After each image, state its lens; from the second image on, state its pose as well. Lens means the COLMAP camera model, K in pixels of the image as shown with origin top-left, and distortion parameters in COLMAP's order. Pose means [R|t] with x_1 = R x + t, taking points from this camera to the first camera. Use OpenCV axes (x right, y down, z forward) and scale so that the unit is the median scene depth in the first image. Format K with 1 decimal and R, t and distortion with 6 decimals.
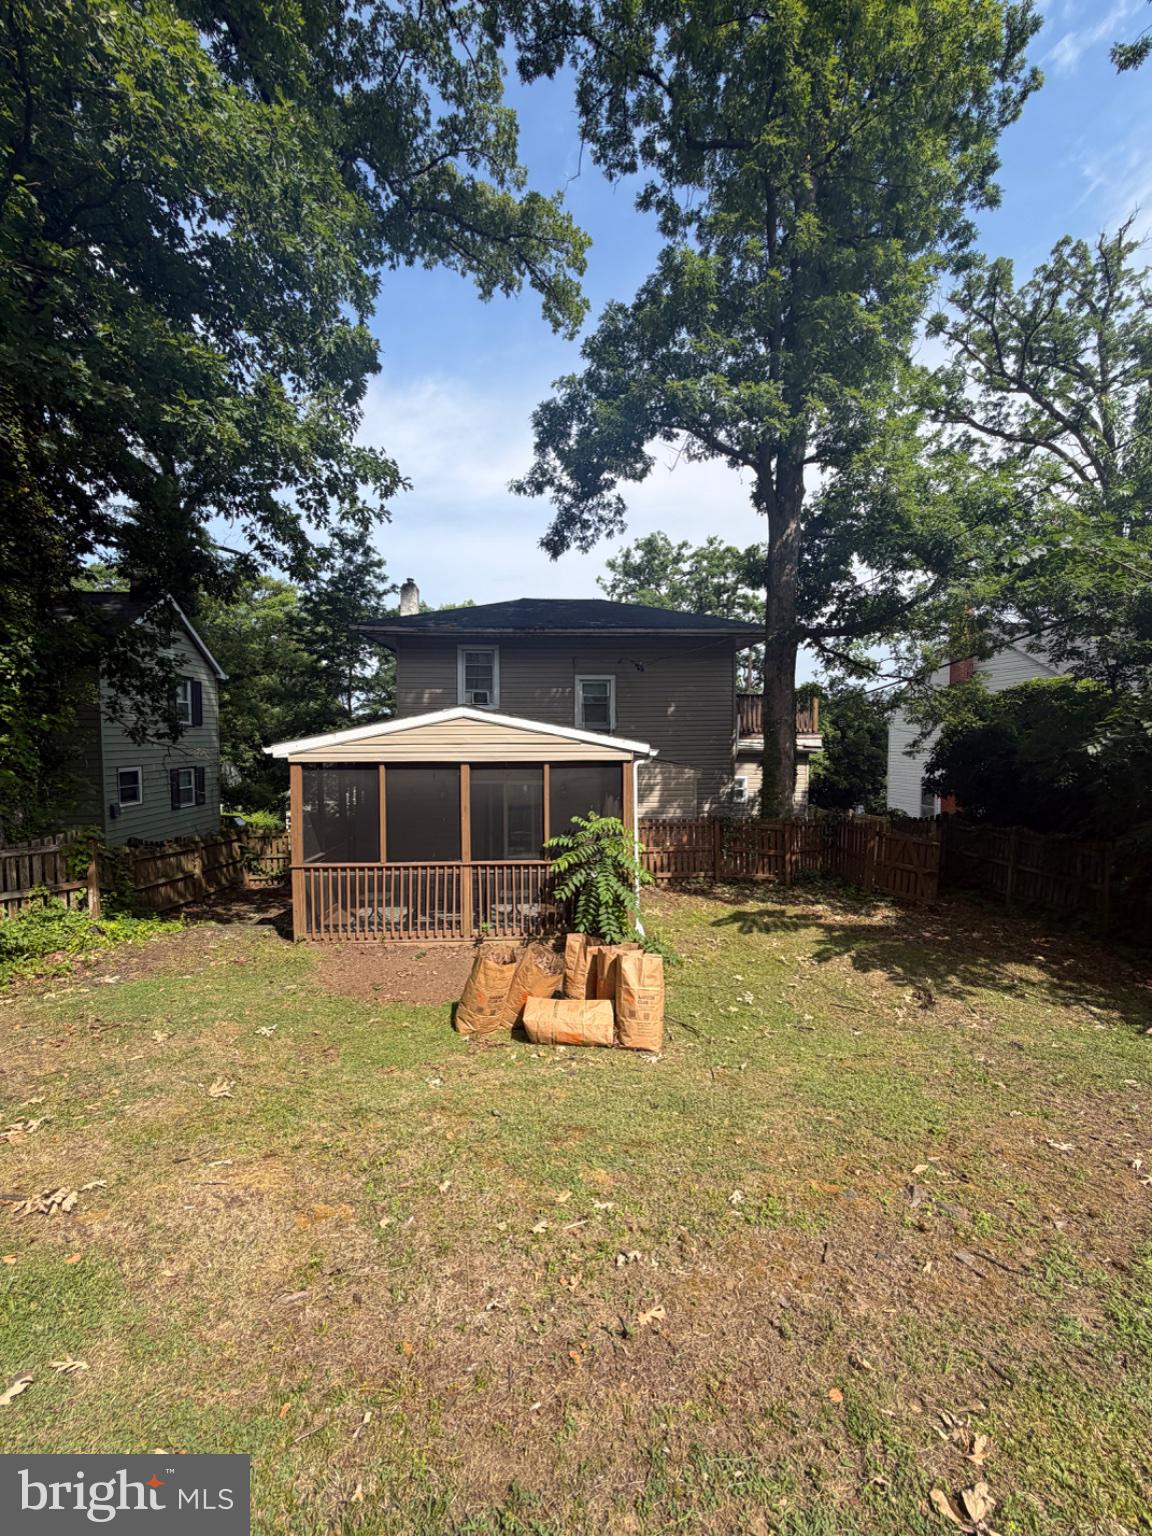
lens RADIAL K [[613.1, 0, 577.1], [0, 613.1, 768.3], [0, 0, 1]] dist [-0.001264, 0.000808]
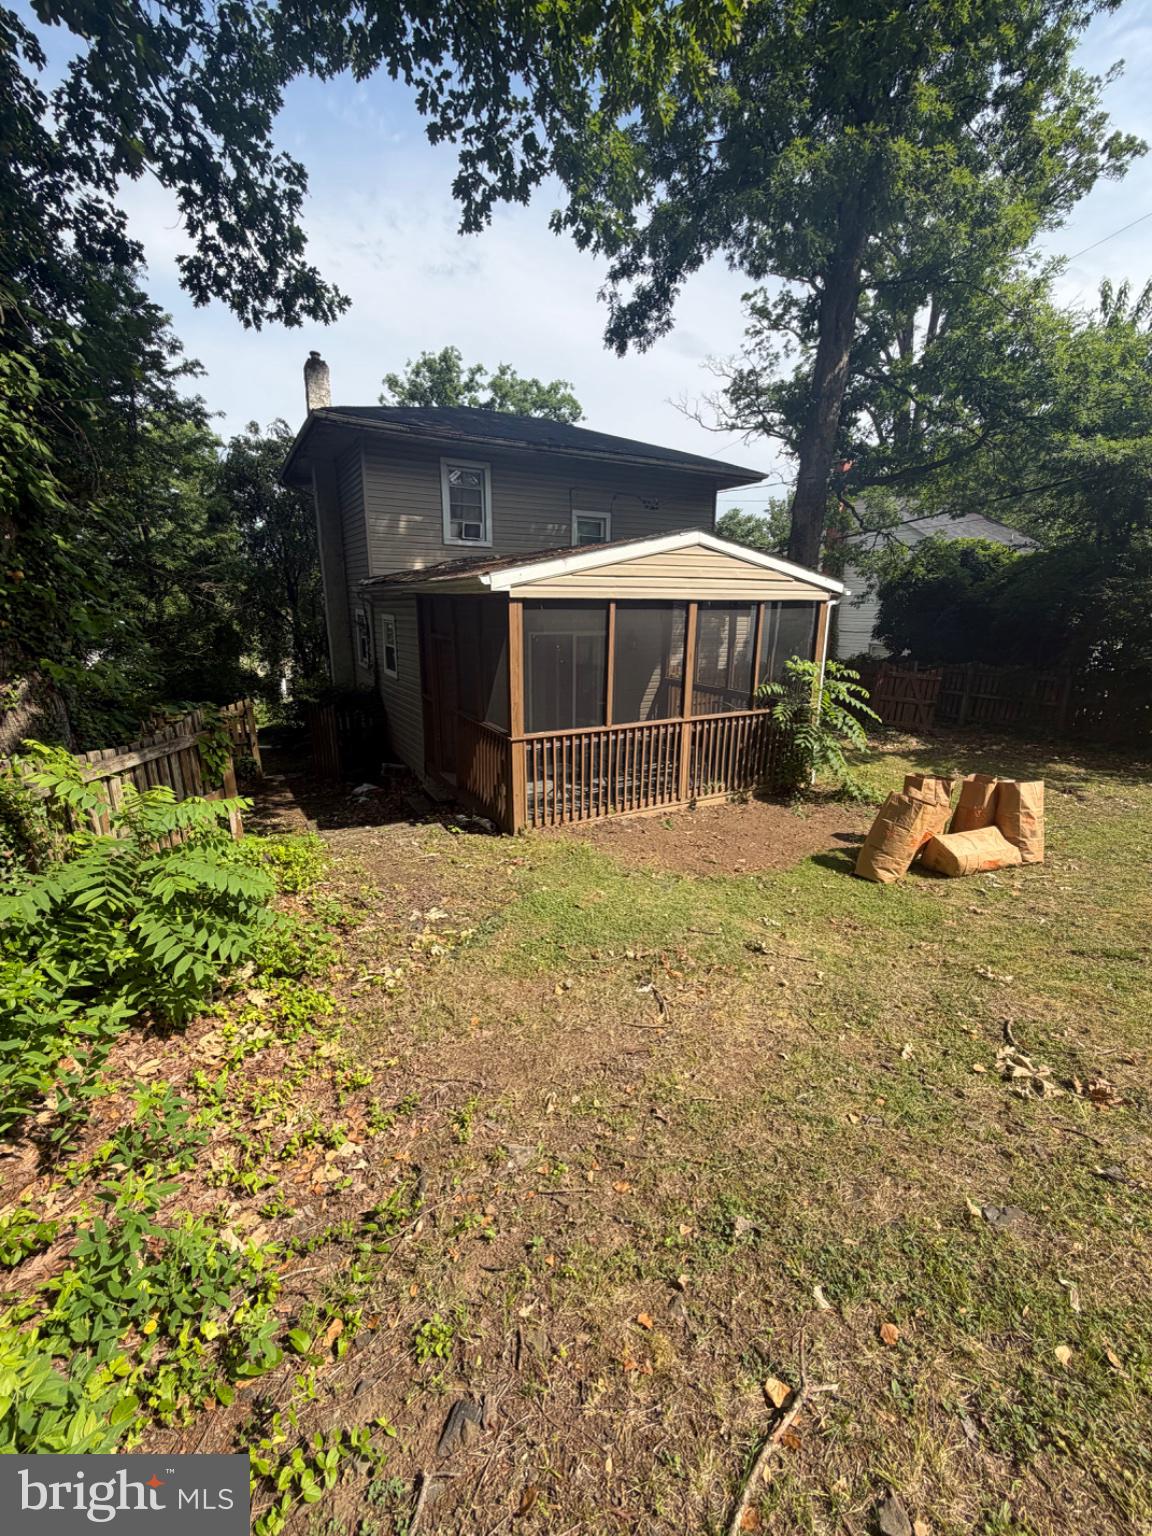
lens RADIAL K [[613.1, 0, 570.8], [0, 613.1, 765.4], [0, 0, 1]] dist [-0.001264, 0.000808]
pose [[0.900900, -0.105572, 0.420992, -0.705754], [0.014123, 0.976583, 0.214675, 0.028104], [-0.433798, -0.187455, 0.881295, 0.281677]]
